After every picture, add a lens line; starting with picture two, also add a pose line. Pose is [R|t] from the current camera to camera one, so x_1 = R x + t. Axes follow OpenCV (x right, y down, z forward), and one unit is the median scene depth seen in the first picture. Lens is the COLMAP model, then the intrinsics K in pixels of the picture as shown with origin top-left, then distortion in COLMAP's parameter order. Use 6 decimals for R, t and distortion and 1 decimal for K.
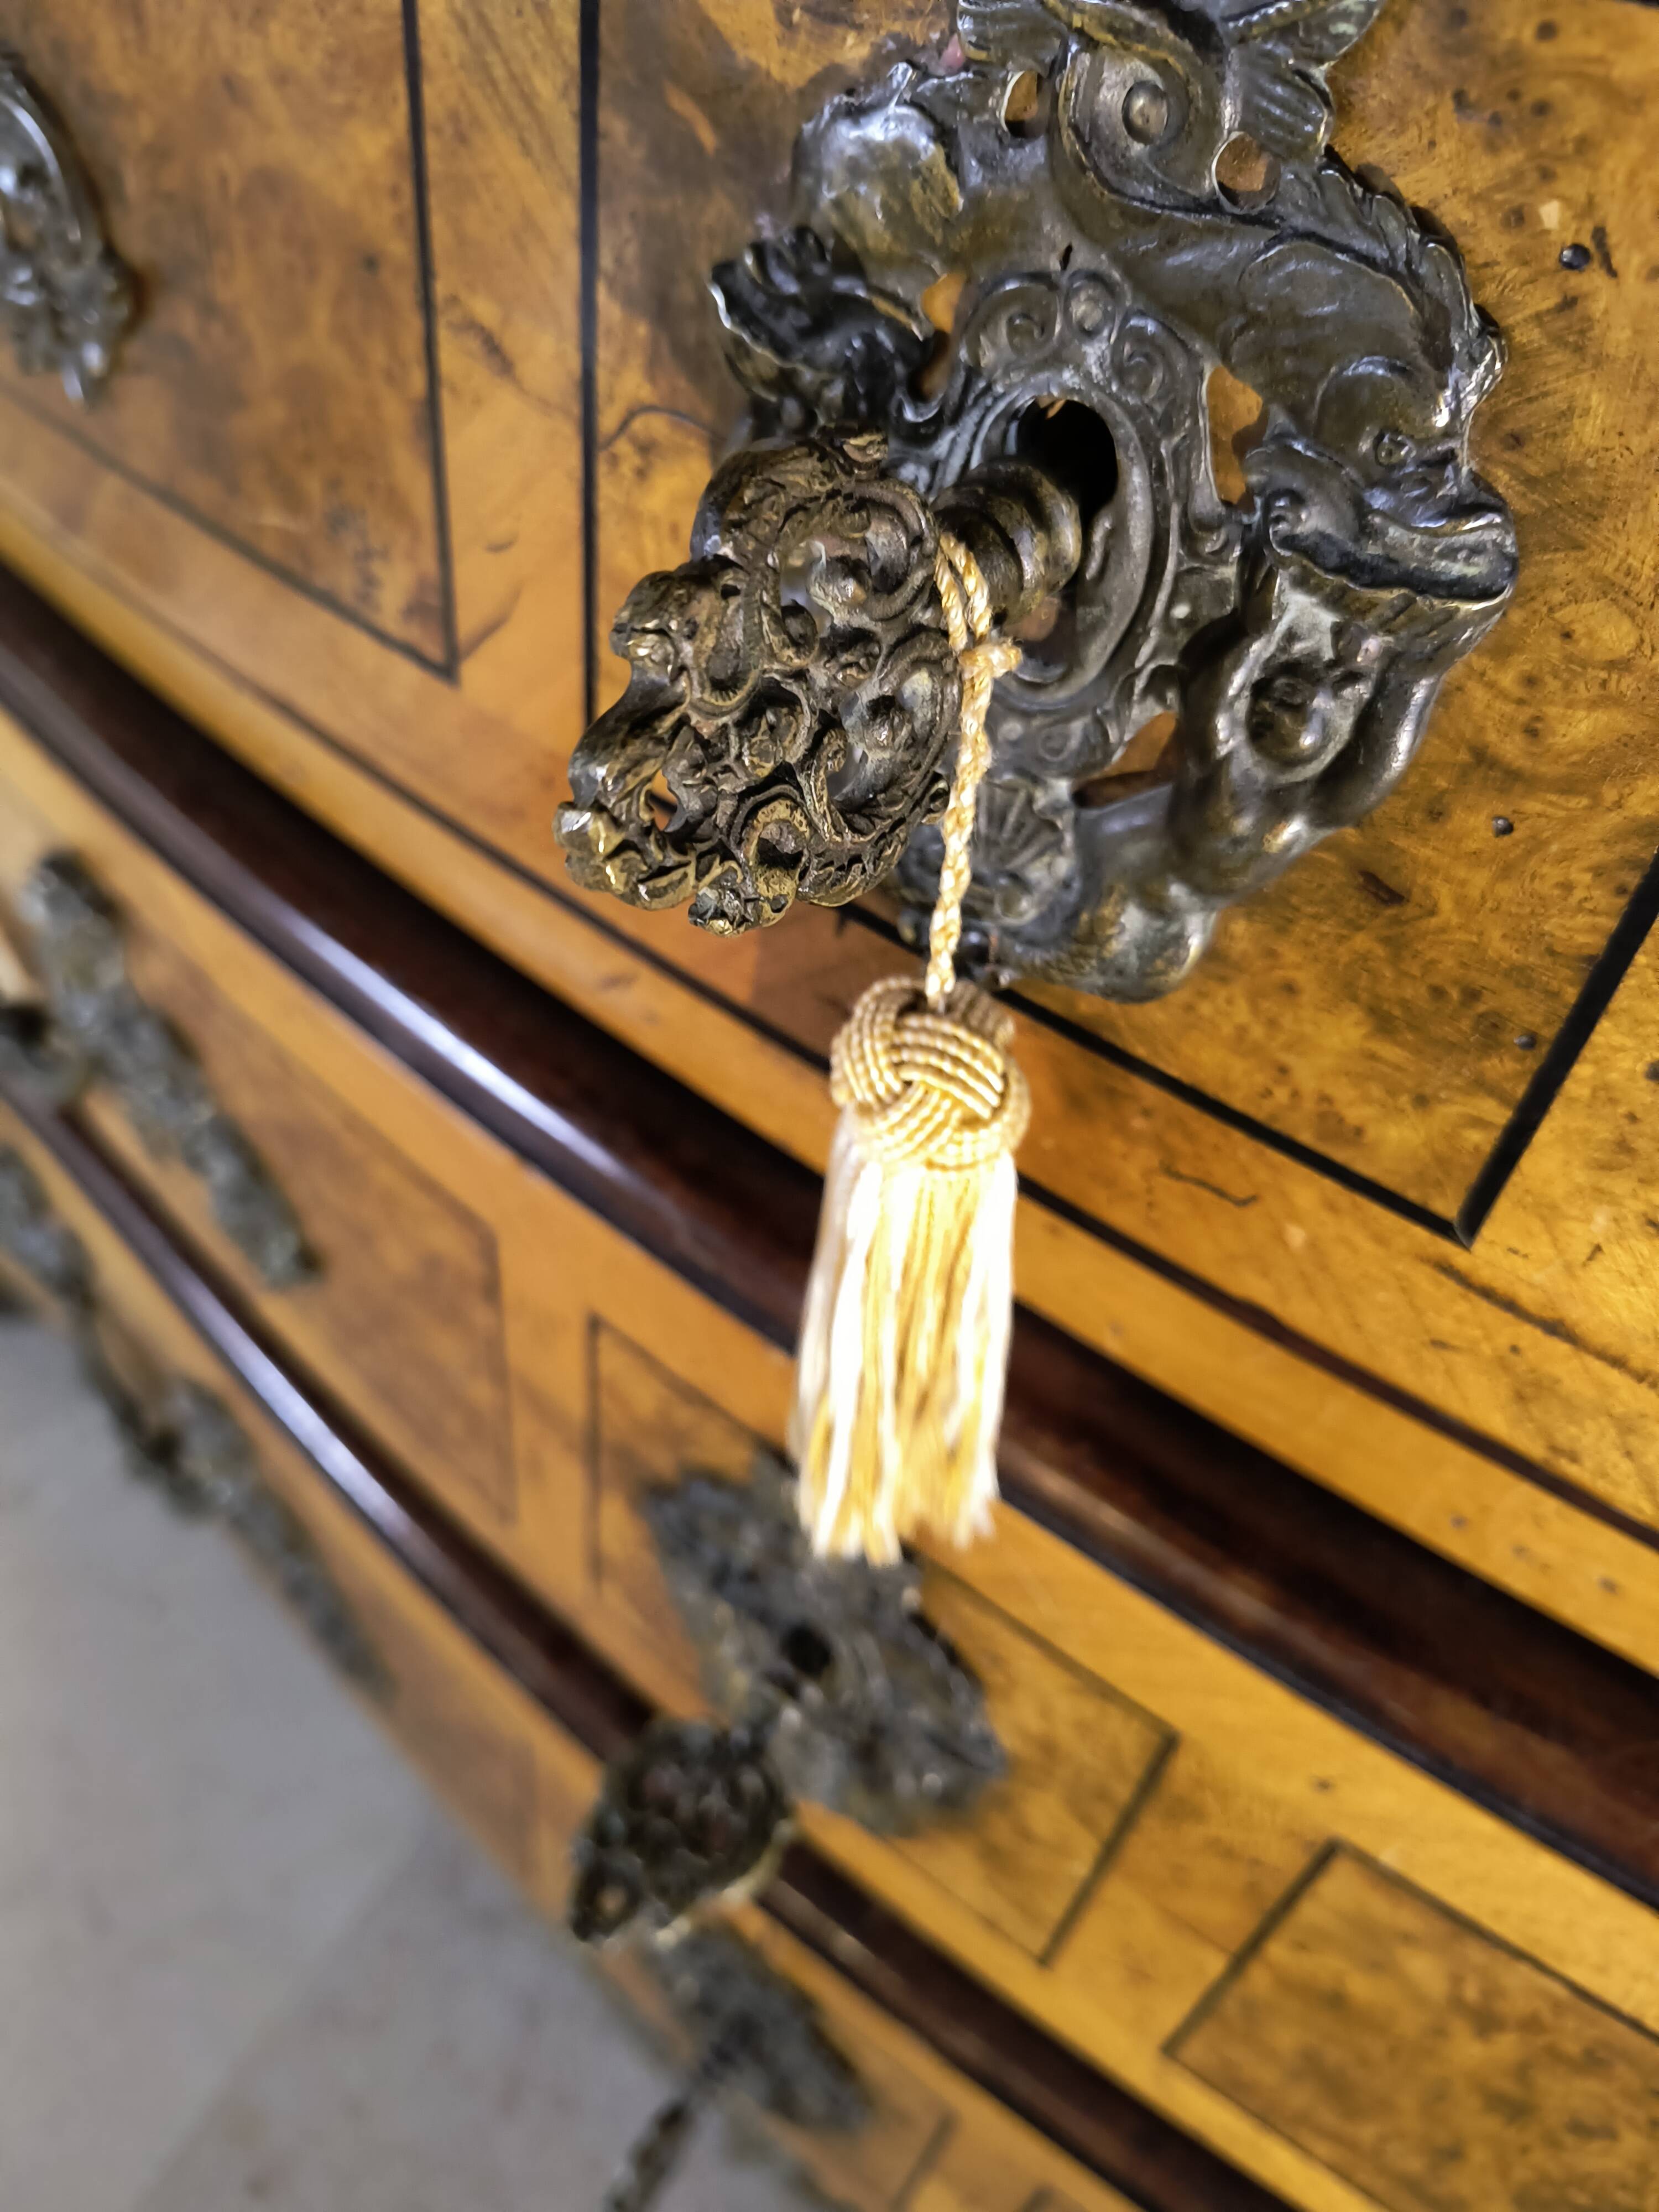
lens RADIAL K [[1553.5, 0, 836.9], [0, 1553.5, 1100.8], [0, 0, 1]] dist [0.027246, -0.049348]
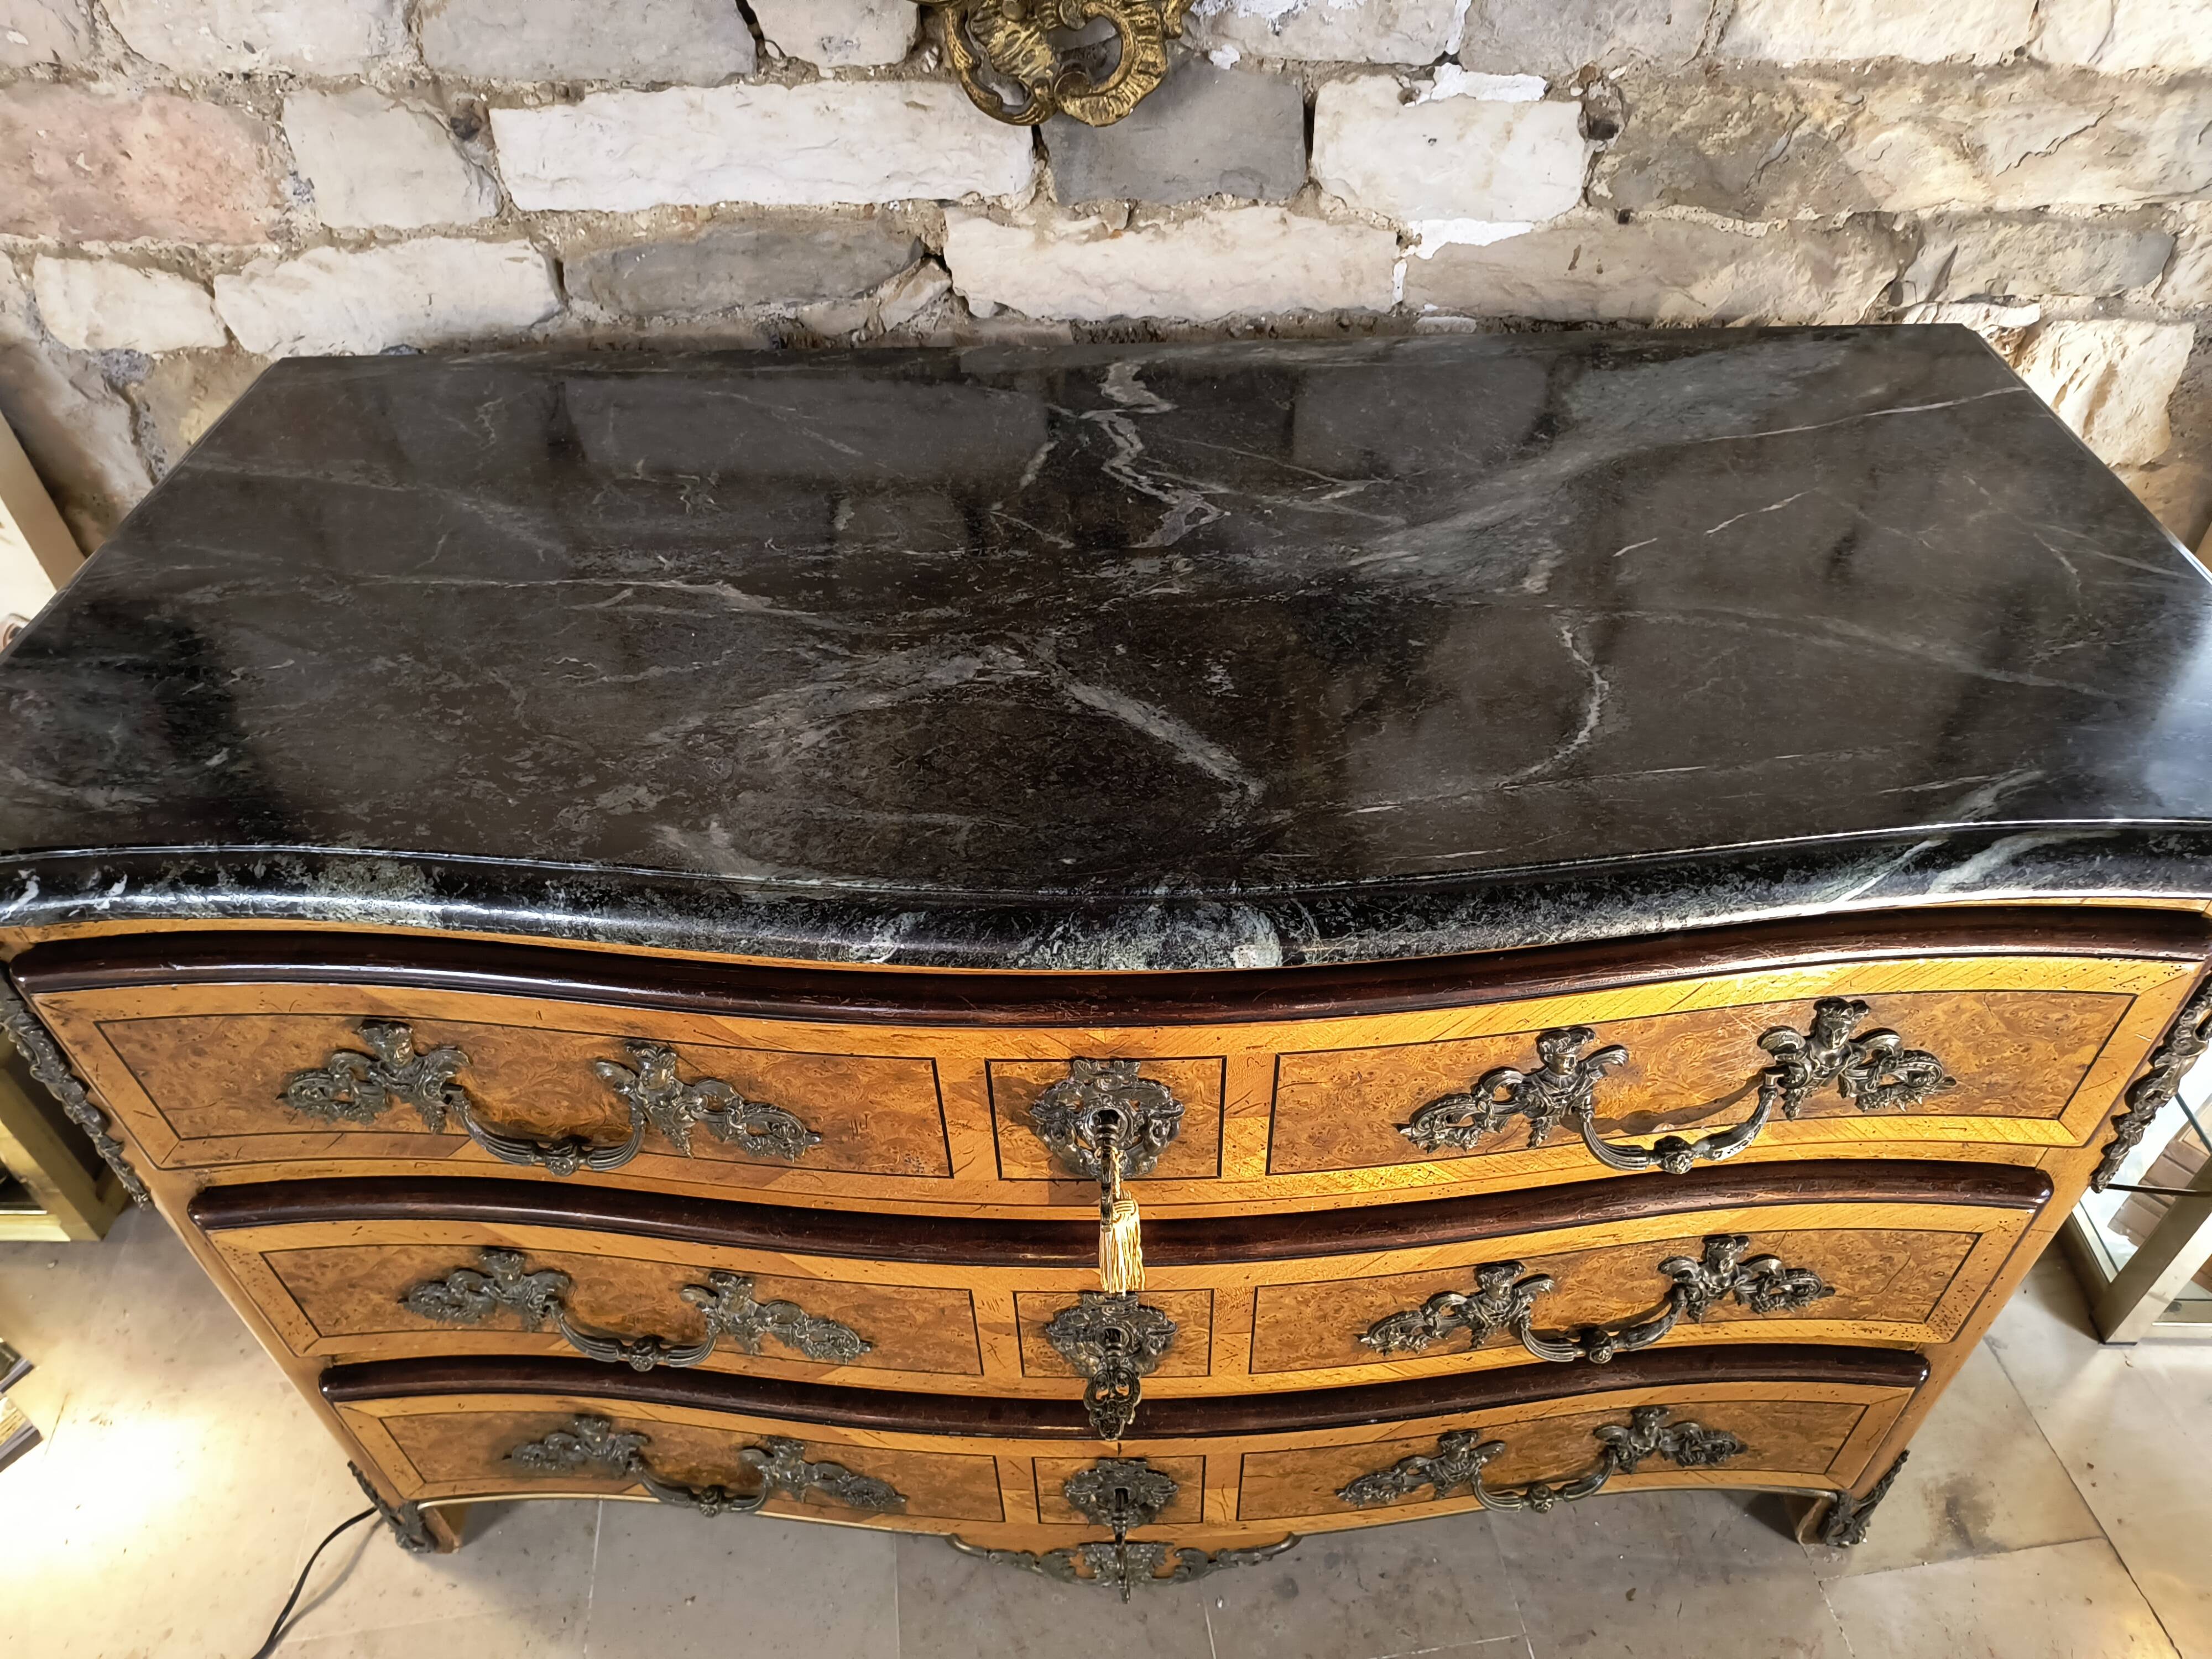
lens RADIAL K [[1553.5, 0, 1119.0], [0, 1553.5, 832.0], [0, 0, 1]] dist [0.027246, -0.049348]
pose [[0.791929, -0.491454, 0.362383, -1.251265], [0.487143, 0.866327, 0.110315, -1.728878], [-0.368157, 0.089171, 0.925478, -4.001695]]
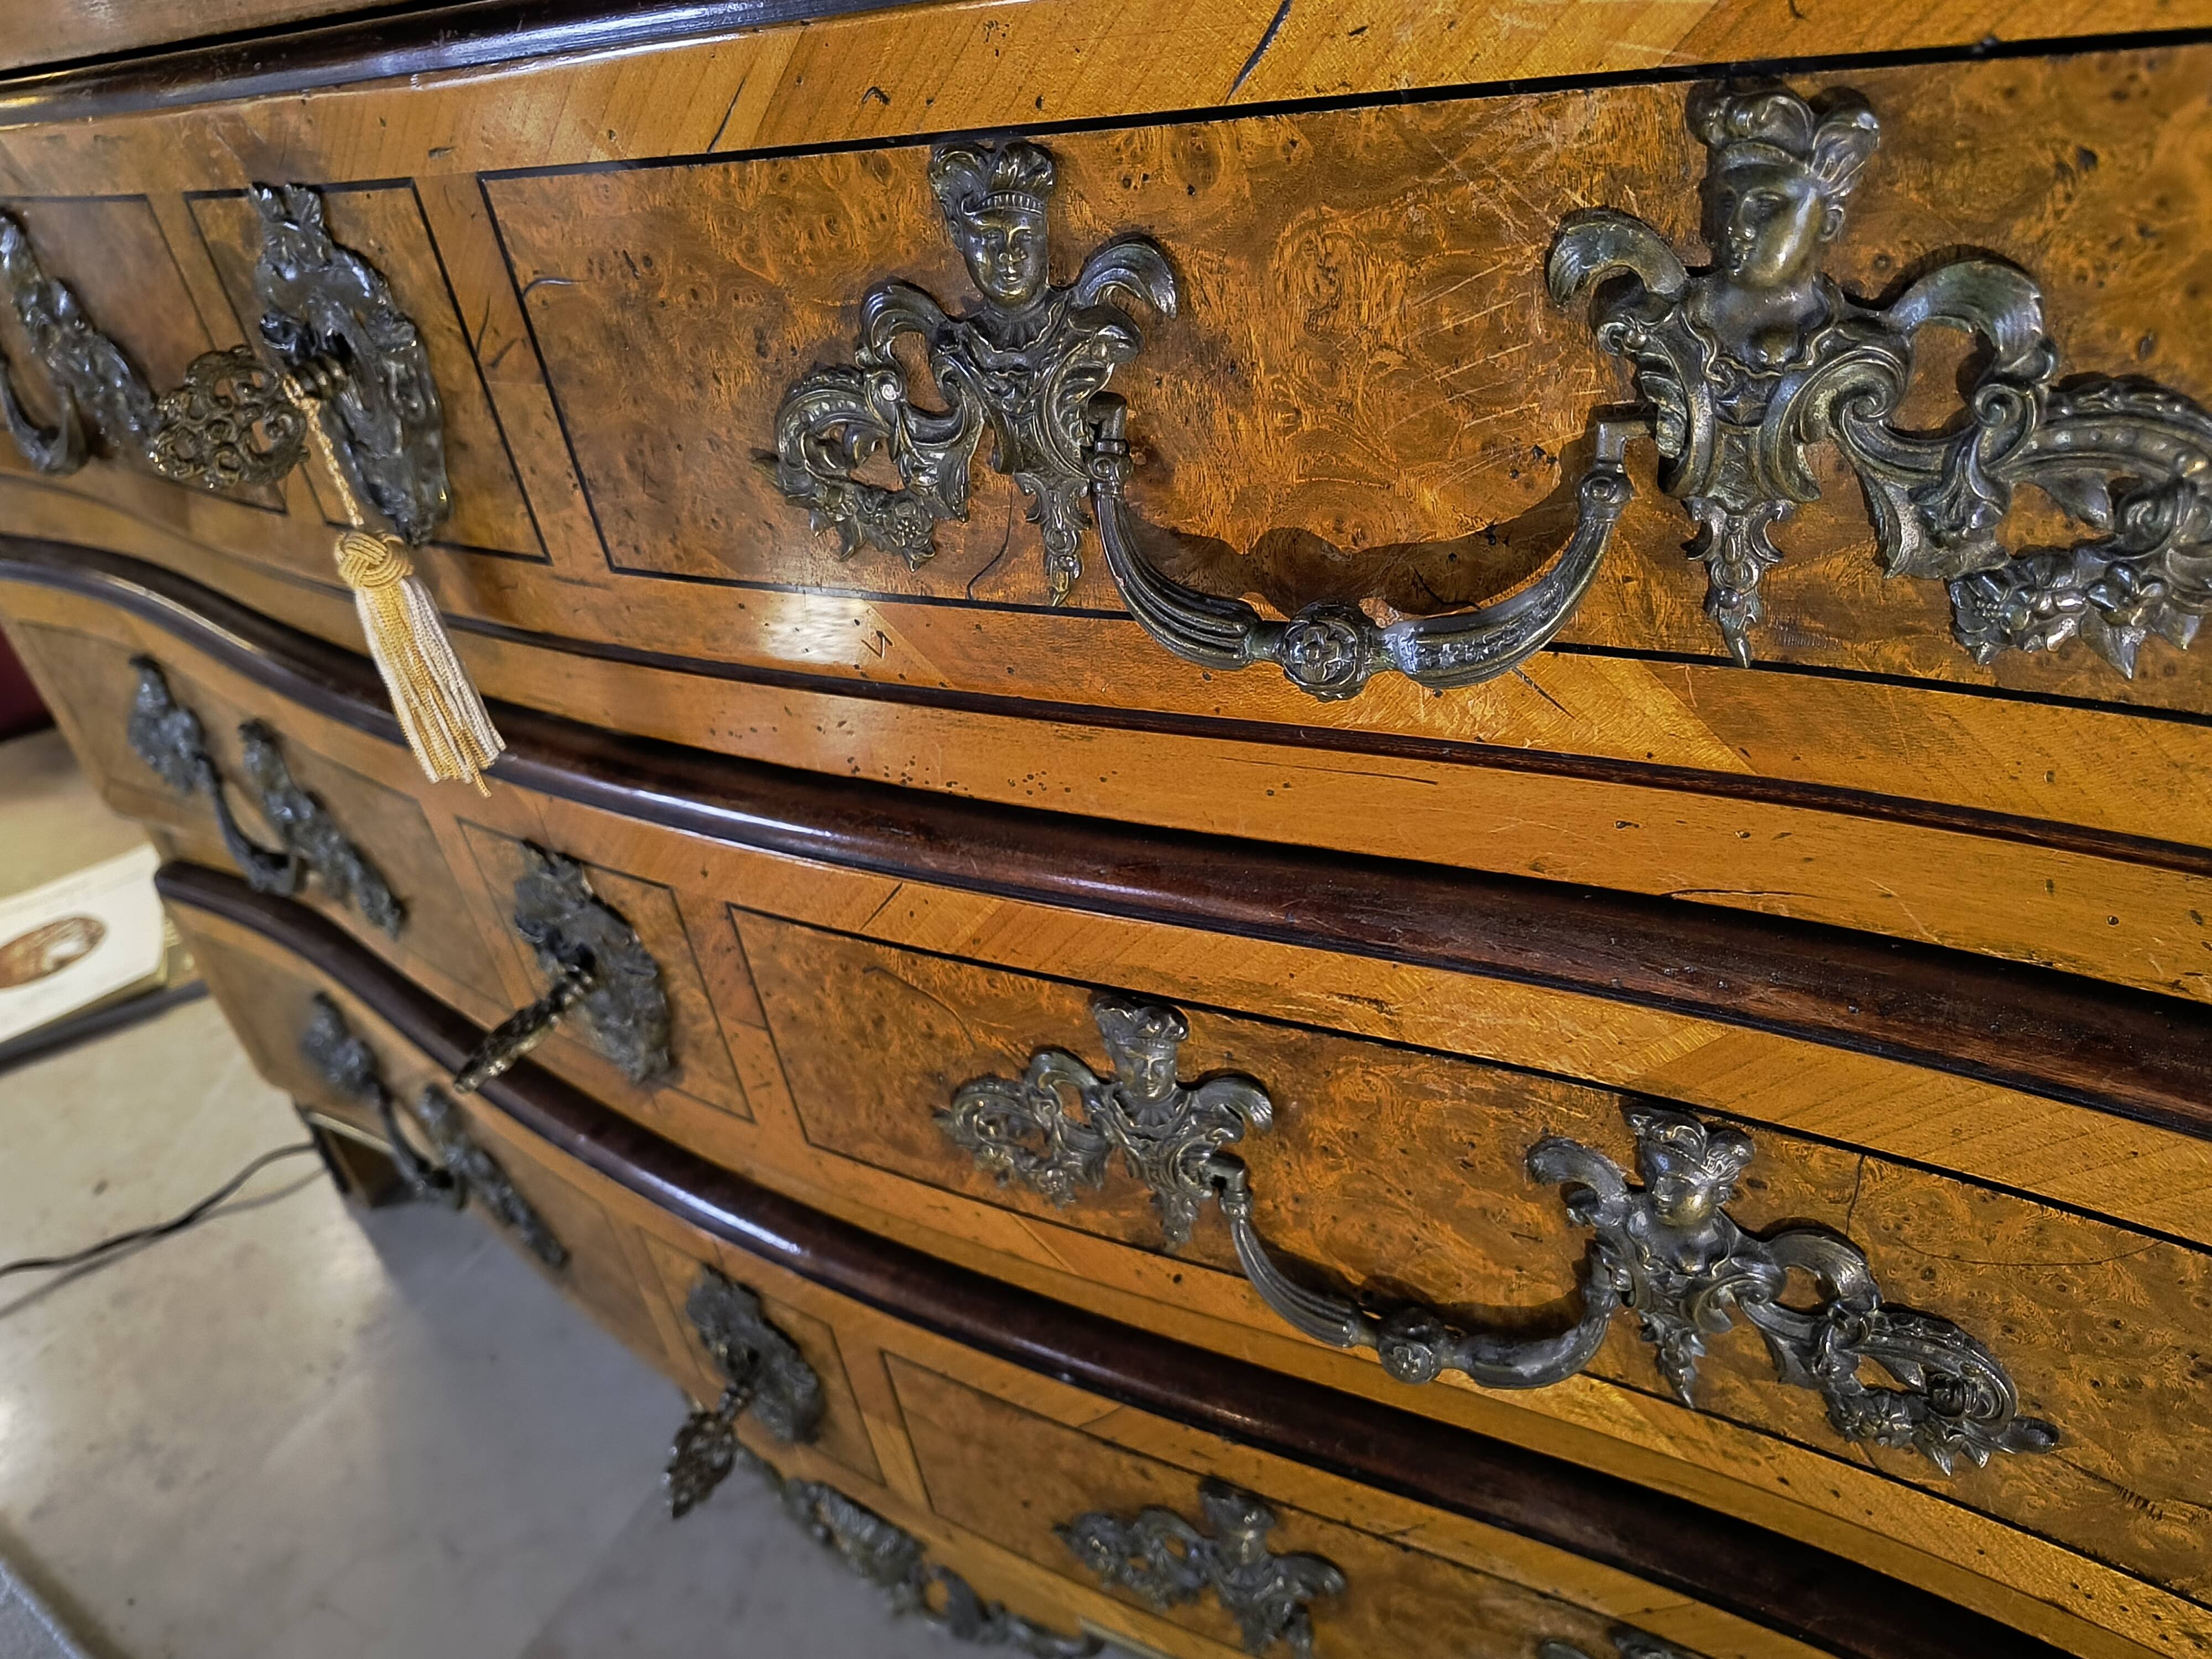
lens RADIAL K [[1553.5, 0, 1147.0], [0, 1553.5, 814.2], [0, 0, 1]] dist [0.027246, -0.049348]
pose [[0.967624, -0.236093, -0.089235, 1.596147], [0.212222, 0.952440, -0.218680, 1.372143], [0.136620, 0.192663, 0.971708, -1.503092]]
